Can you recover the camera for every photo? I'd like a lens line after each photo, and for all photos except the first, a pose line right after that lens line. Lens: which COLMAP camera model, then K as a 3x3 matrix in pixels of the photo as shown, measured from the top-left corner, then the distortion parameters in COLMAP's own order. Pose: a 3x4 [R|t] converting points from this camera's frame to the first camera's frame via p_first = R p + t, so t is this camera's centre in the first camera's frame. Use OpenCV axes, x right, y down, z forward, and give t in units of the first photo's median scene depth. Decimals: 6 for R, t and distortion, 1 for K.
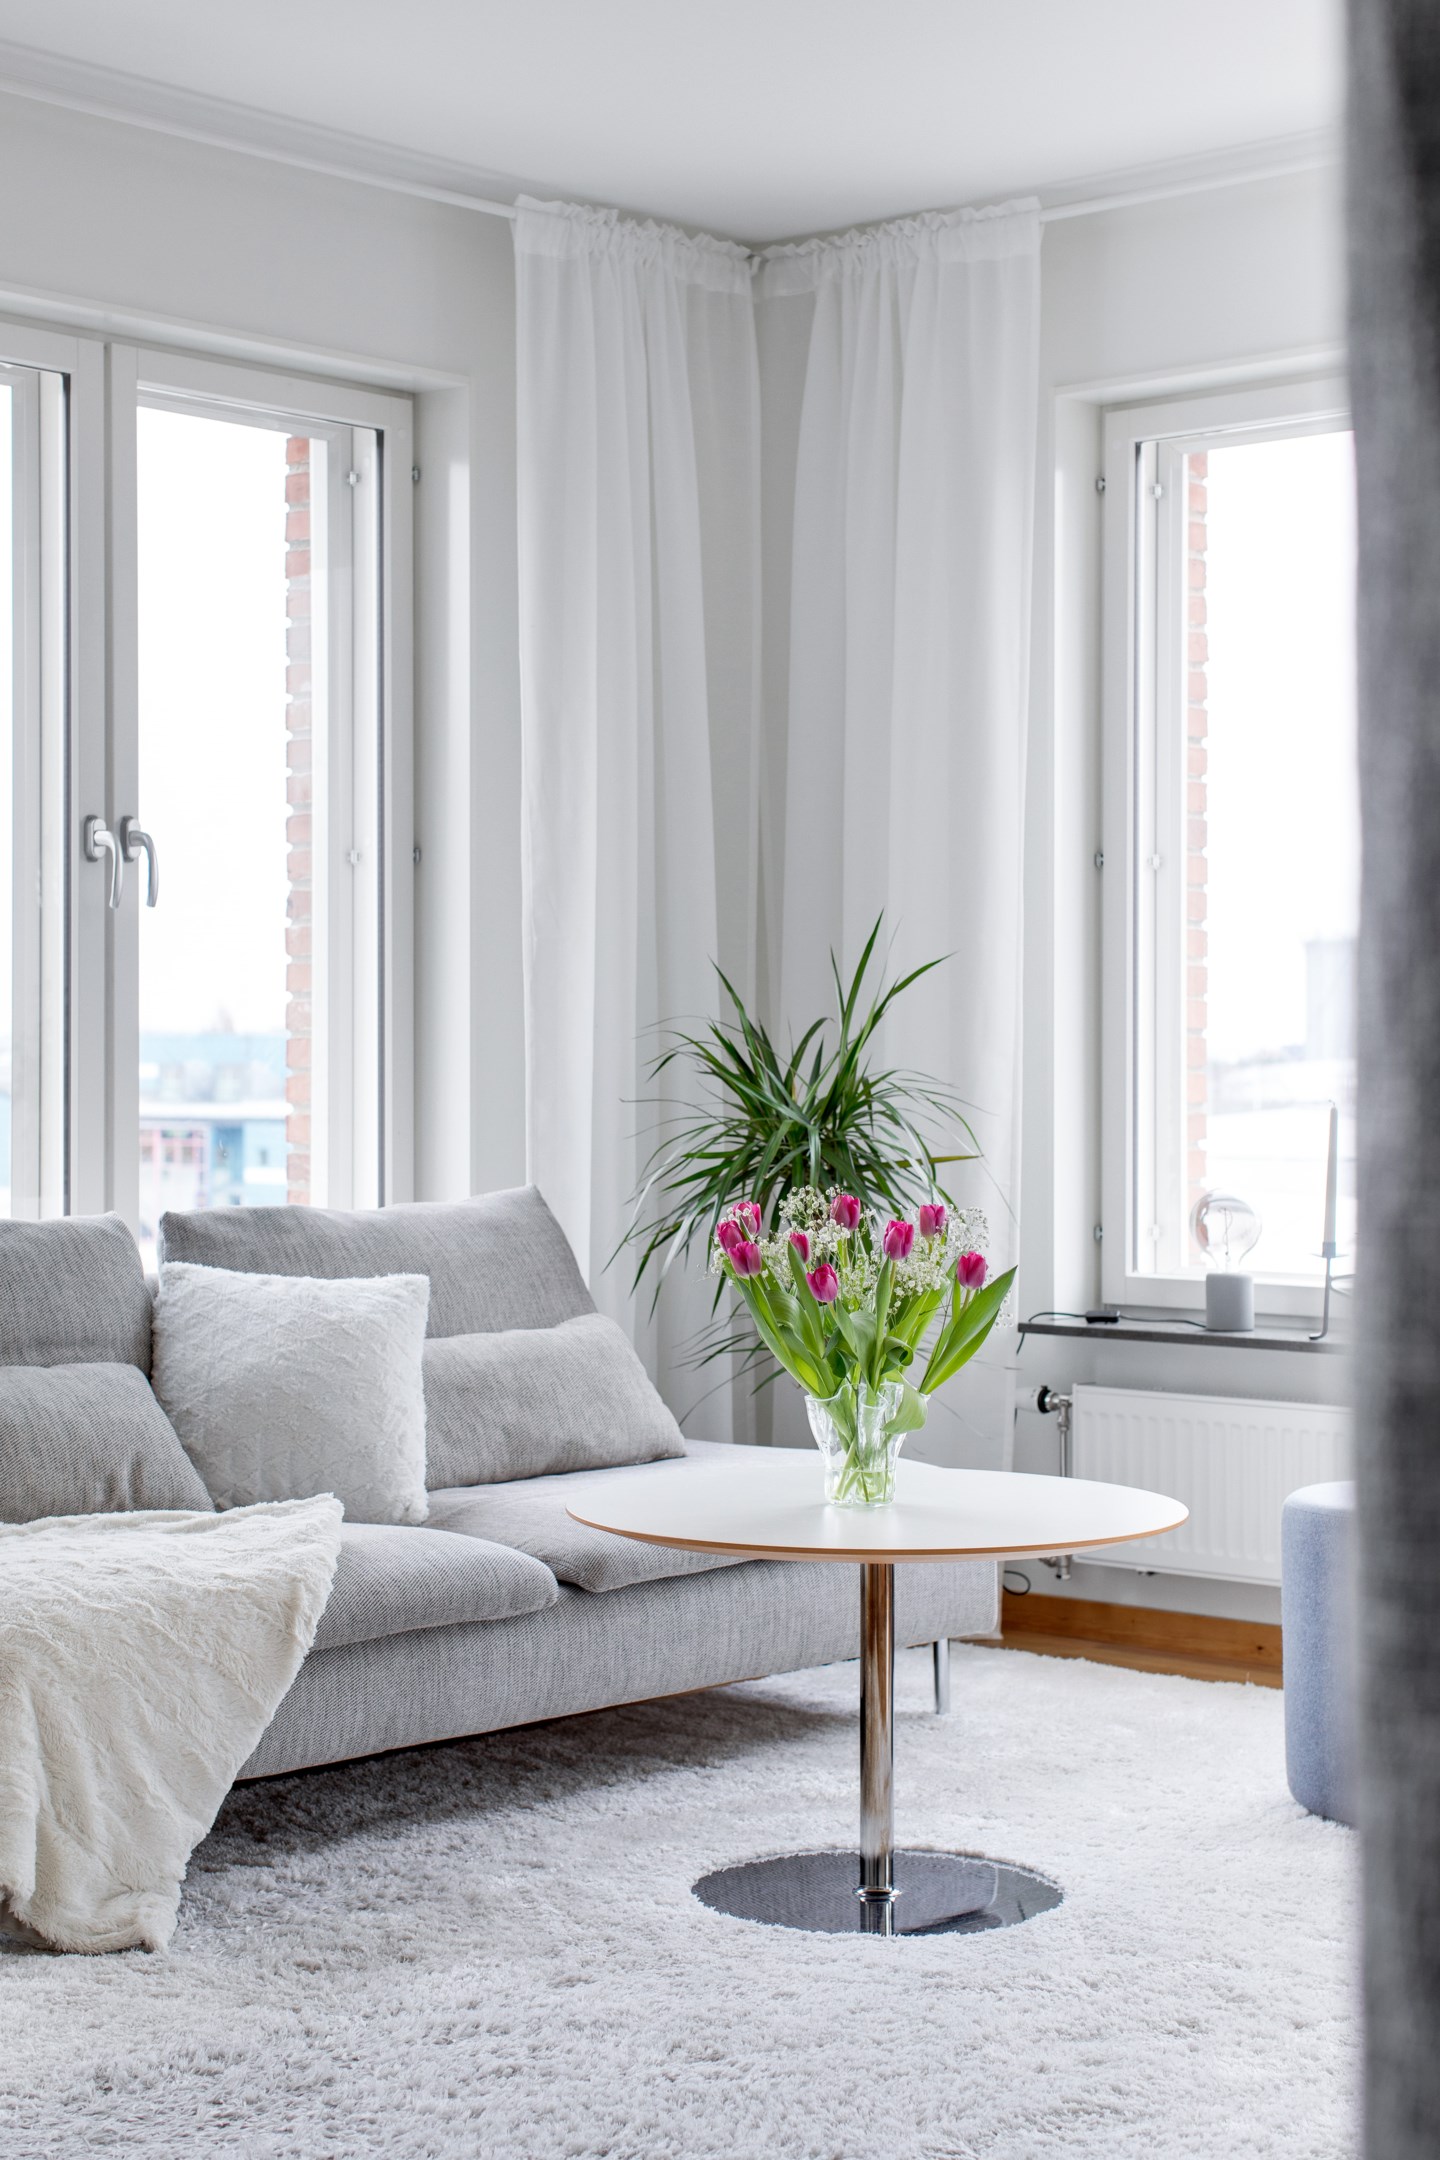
lens RADIAL K [[3551.0, 0, 737.9], [0, 3551.0, 1066.5], [0, 0, 1]] dist [0.148442, 0.000000]
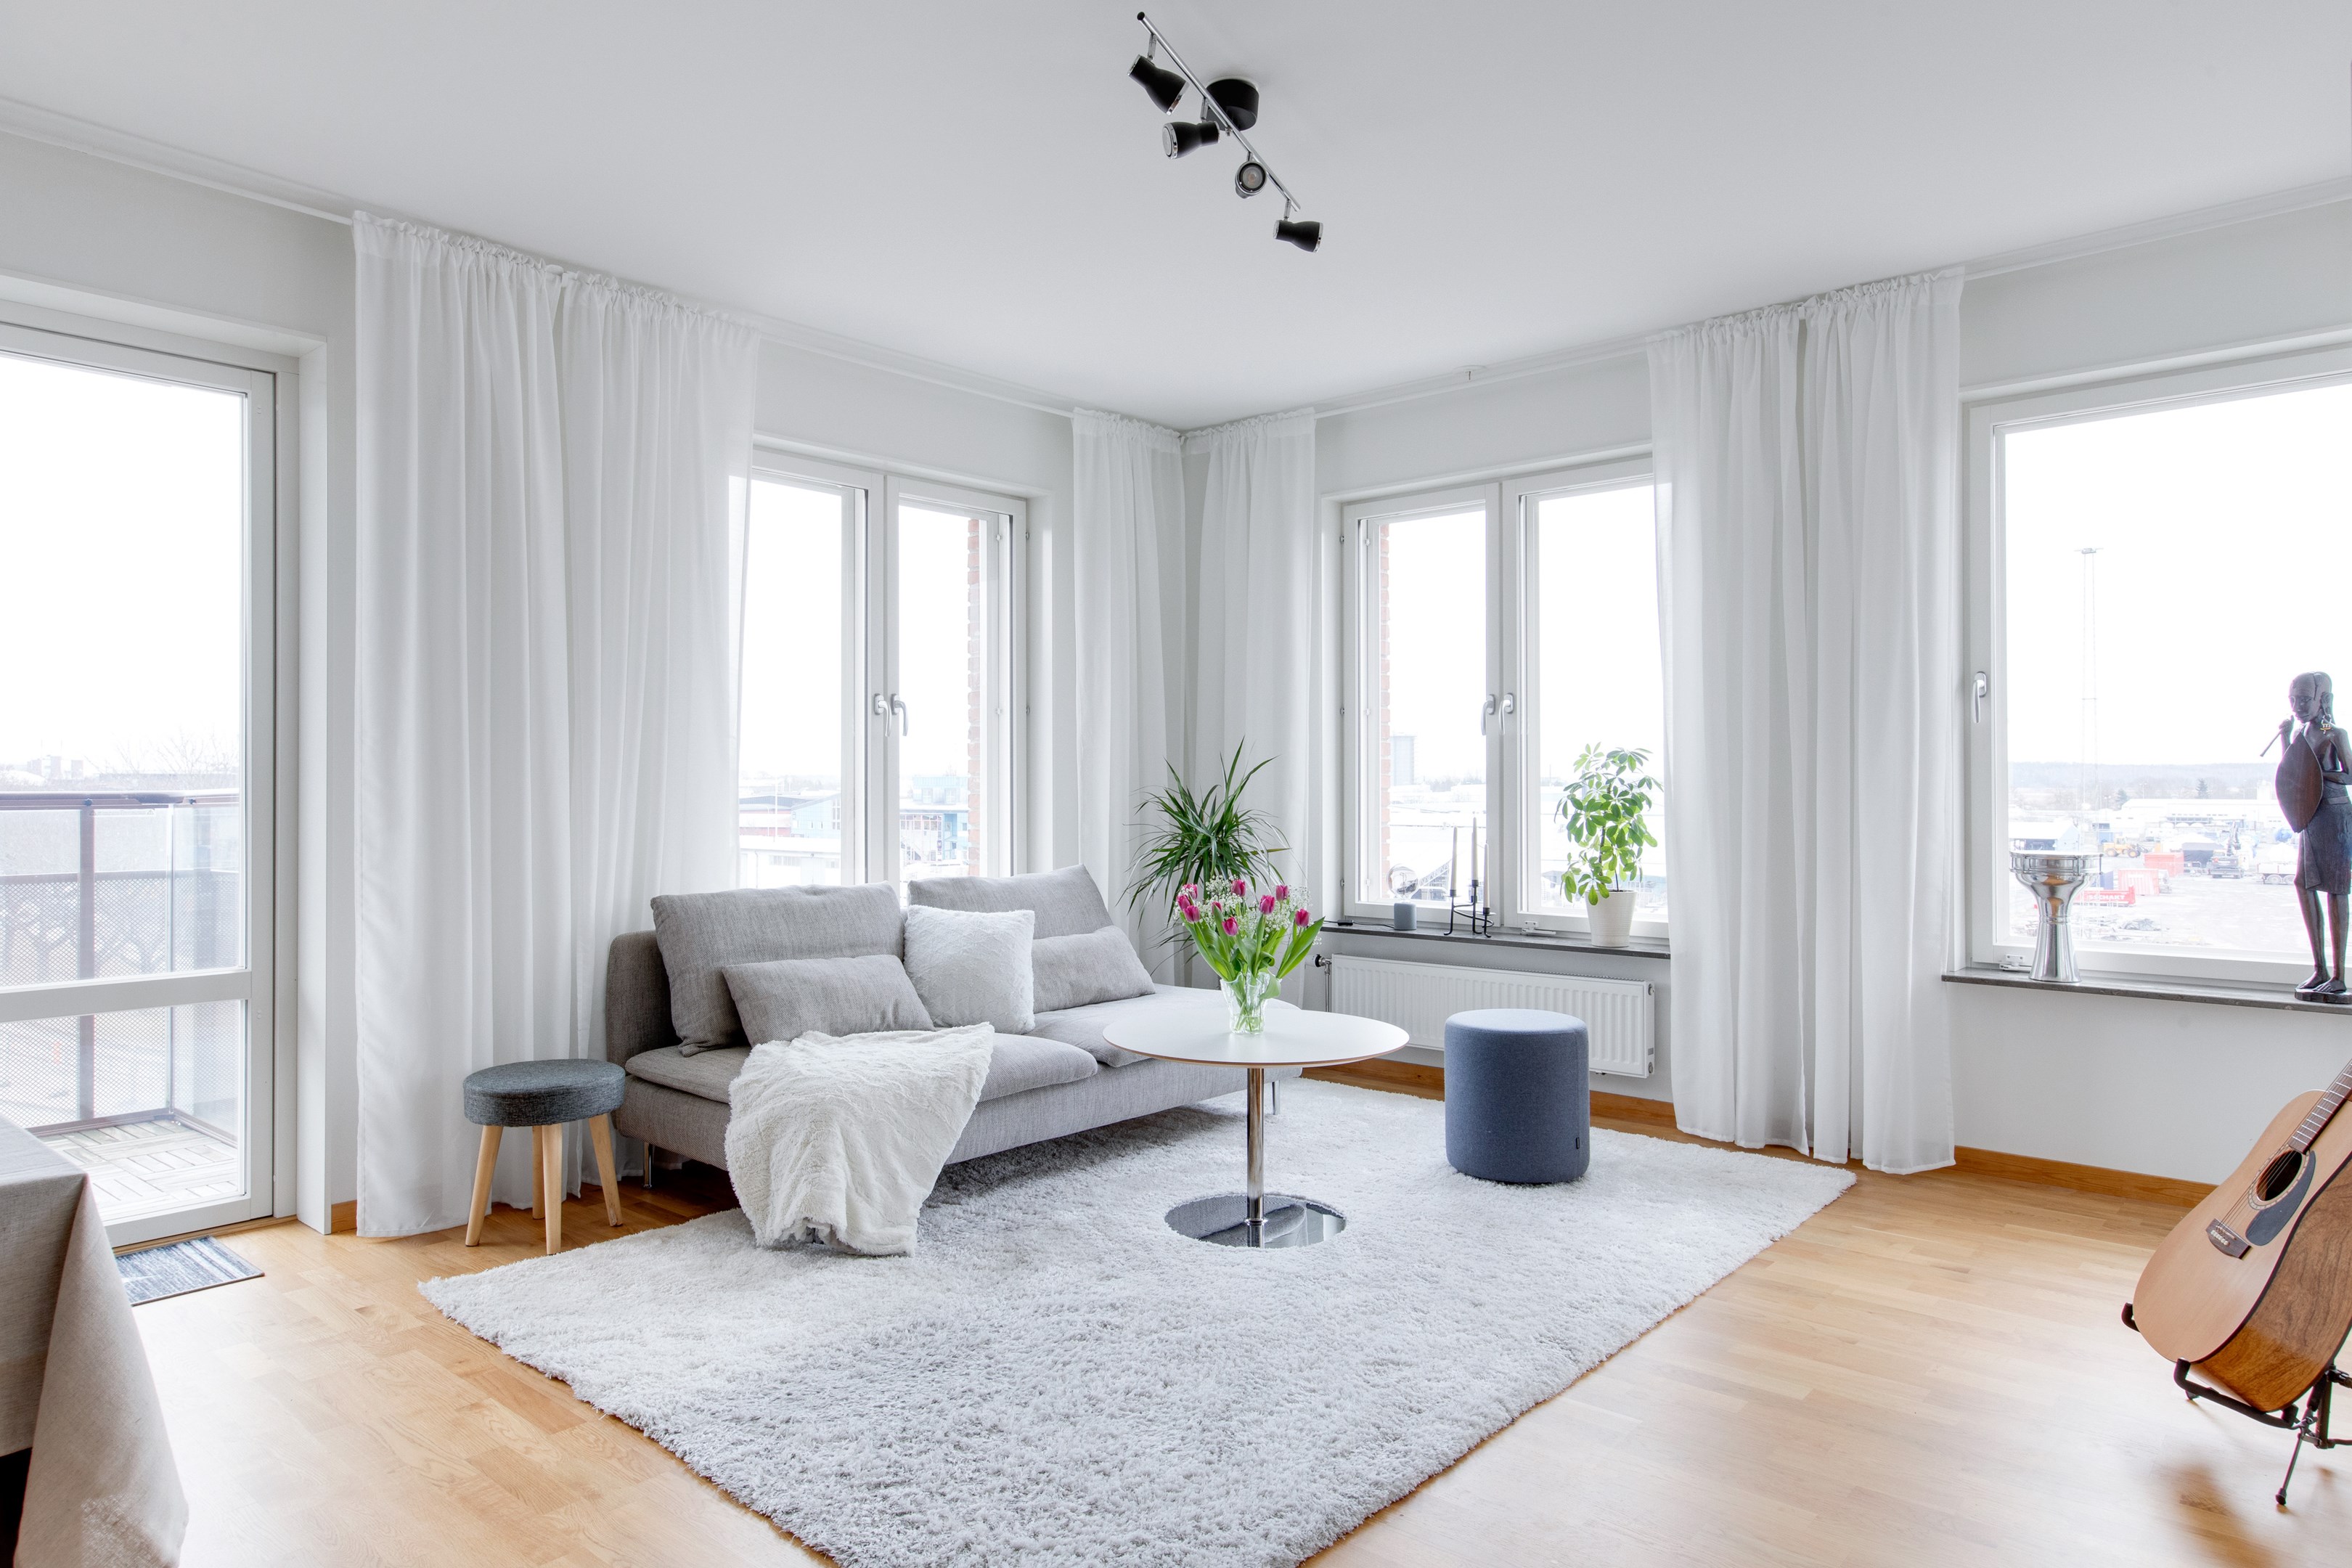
lens RADIAL K [[1455.1, 0, 1150.8], [0, 1455.1, 790.2], [0, 0, 1]] dist [-0.000047, -0.000594]
pose [[0.999981, -0.003201, -0.005345, -0.012538], [0.003205, 0.999995, 0.000820, -0.013153], [0.005342, -0.000837, 0.999985, 0.132942]]
